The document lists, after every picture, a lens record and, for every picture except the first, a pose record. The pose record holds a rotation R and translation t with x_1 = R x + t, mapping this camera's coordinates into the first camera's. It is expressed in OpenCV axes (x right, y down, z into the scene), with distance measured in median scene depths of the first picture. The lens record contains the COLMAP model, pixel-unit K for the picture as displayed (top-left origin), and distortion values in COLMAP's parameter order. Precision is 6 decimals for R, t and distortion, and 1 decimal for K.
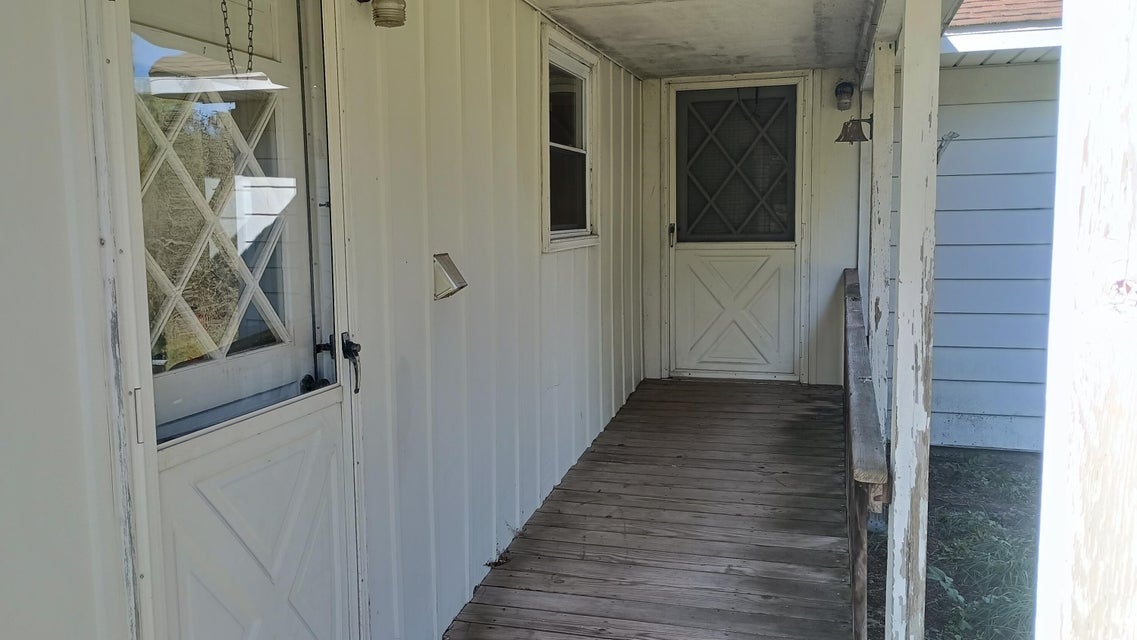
lens RADIAL K [[944.3, 0, 578.5], [0, 944.3, 316.1], [0, 0, 1]] dist [0.064095, -0.081185]
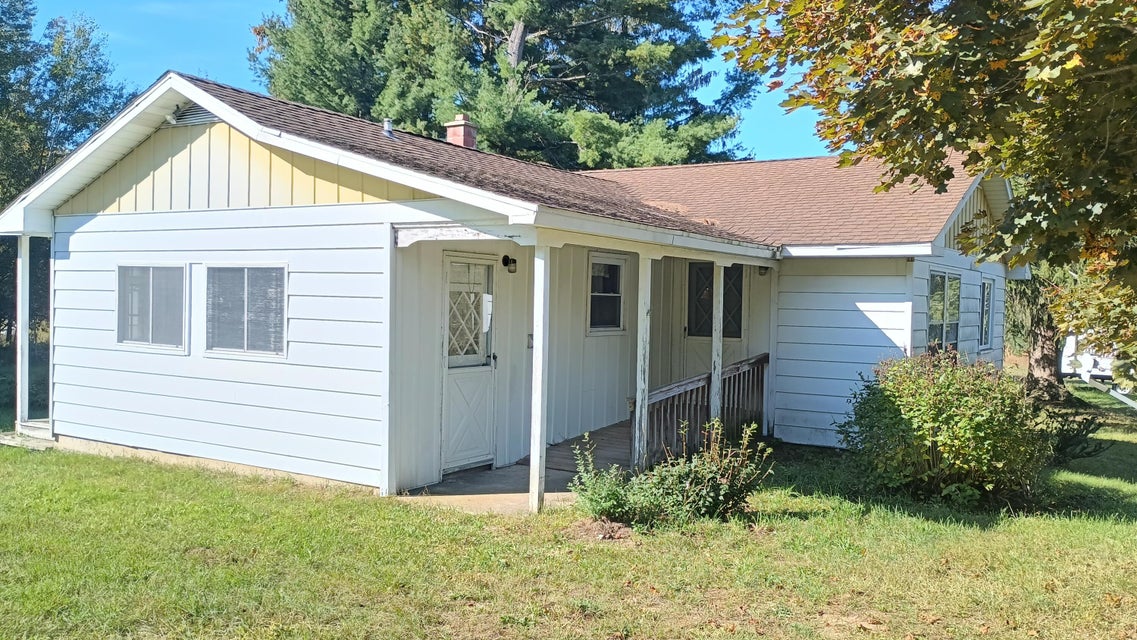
lens RADIAL K [[944.3, 0, 578.5], [0, 944.3, 316.1], [0, 0, 1]] dist [0.064095, -0.081185]
pose [[0.959249, 0.040466, -0.279650, 1.114391], [-0.066713, 0.994147, -0.084982, 0.167578], [0.274574, 0.100176, 0.956334, -2.508702]]
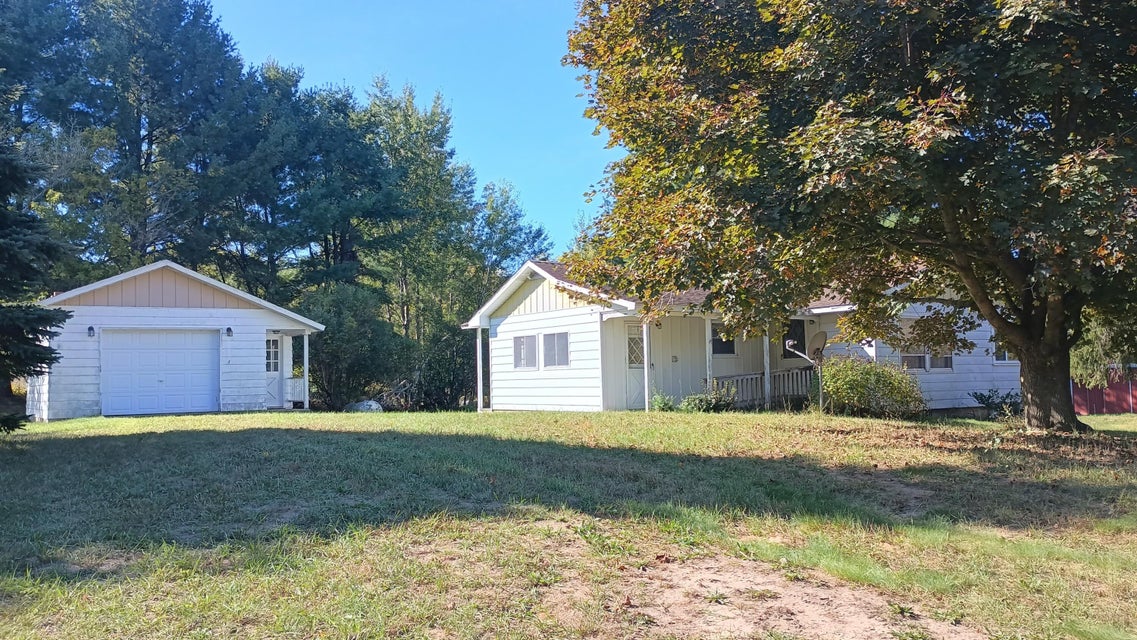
lens RADIAL K [[944.3, 0, 578.5], [0, 944.3, 316.1], [0, 0, 1]] dist [0.064095, -0.081185]
pose [[0.767772, -0.045410, -0.639112, 4.961844], [-0.061387, 0.987683, -0.143921, 0.911806], [0.637776, 0.149731, 0.755528, -6.270909]]
